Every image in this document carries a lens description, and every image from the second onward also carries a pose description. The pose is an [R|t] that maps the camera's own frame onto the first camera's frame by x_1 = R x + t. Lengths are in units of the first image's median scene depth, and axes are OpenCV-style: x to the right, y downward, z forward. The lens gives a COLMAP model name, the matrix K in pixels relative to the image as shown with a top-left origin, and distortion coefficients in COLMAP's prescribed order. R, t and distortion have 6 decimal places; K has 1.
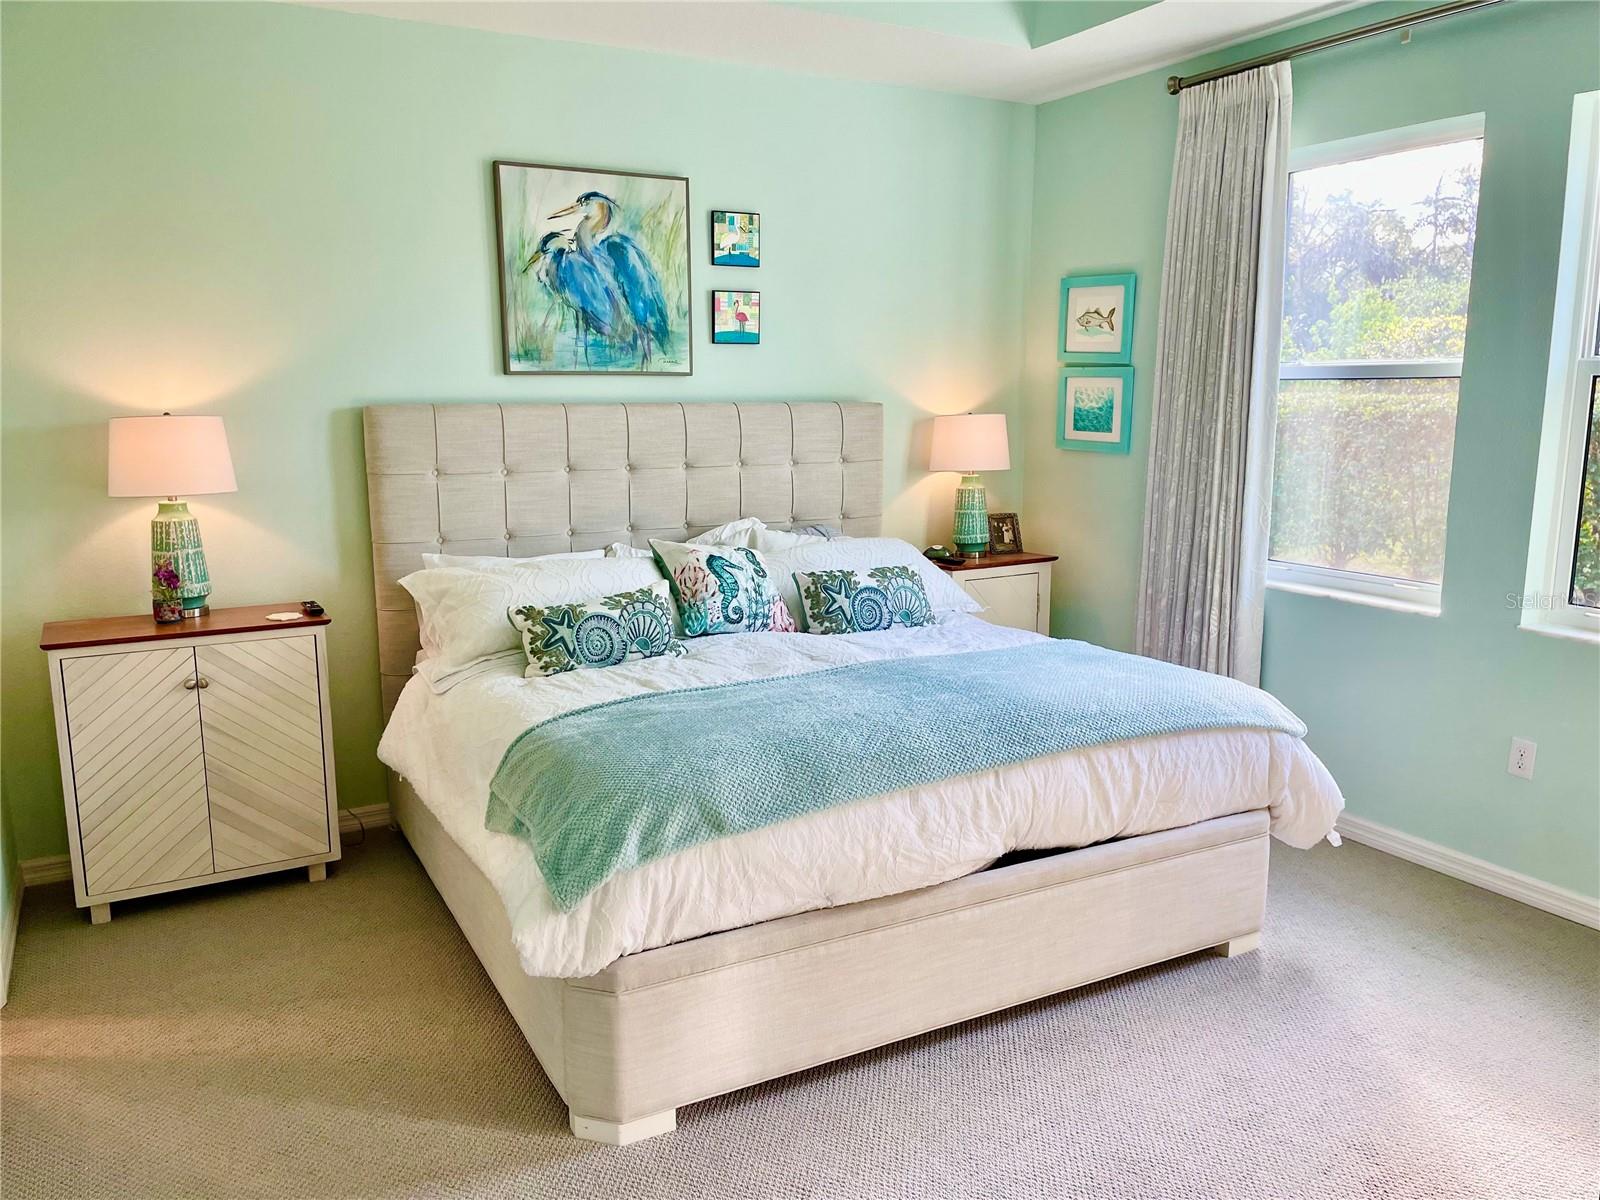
lens RADIAL K [[1201.1, 0, 804.8], [0, 1201.1, 597.9], [0, 0, 1]] dist [0.092929, -0.121183]
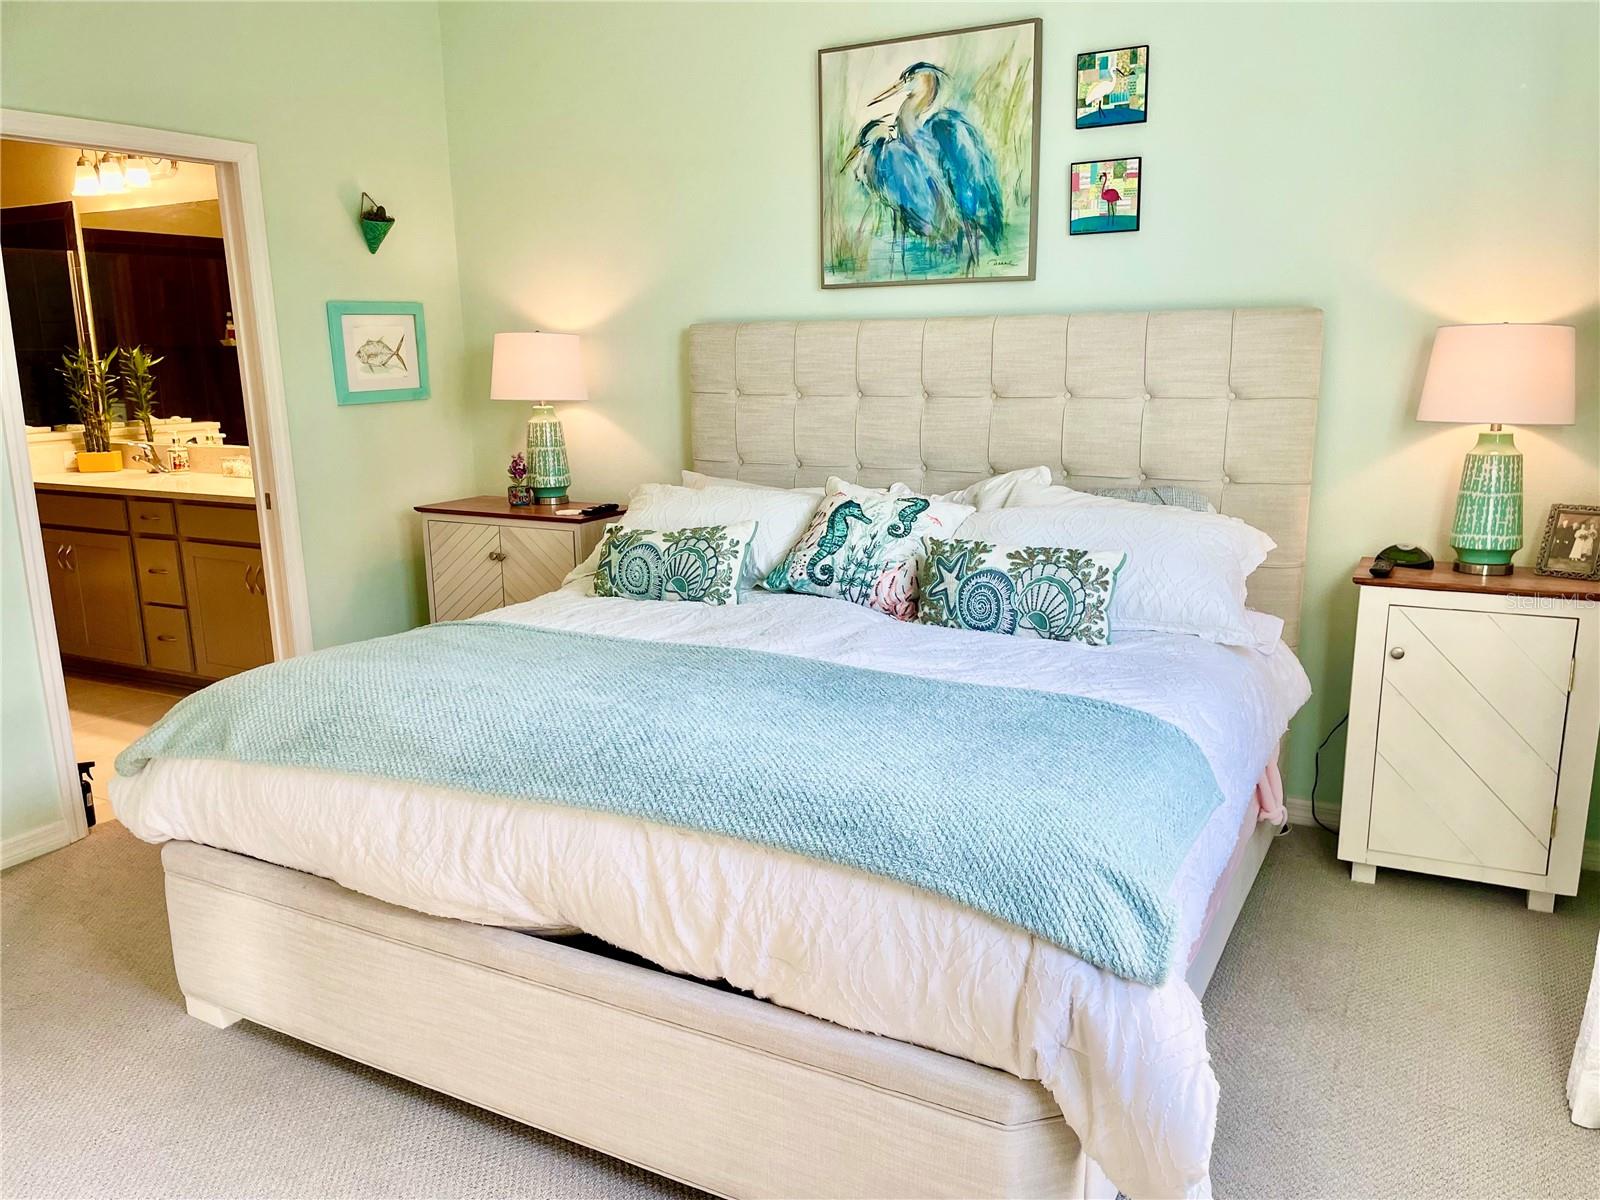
lens RADIAL K [[1201.1, 0, 795.7], [0, 1201.1, 601.7], [0, 0, 1]] dist [0.092929, -0.121183]
pose [[0.542855, 0.173109, -0.821792, 0.529942], [-0.133402, 0.983876, 0.119130, -0.054825], [0.829163, 0.044958, 0.557195, 0.467038]]
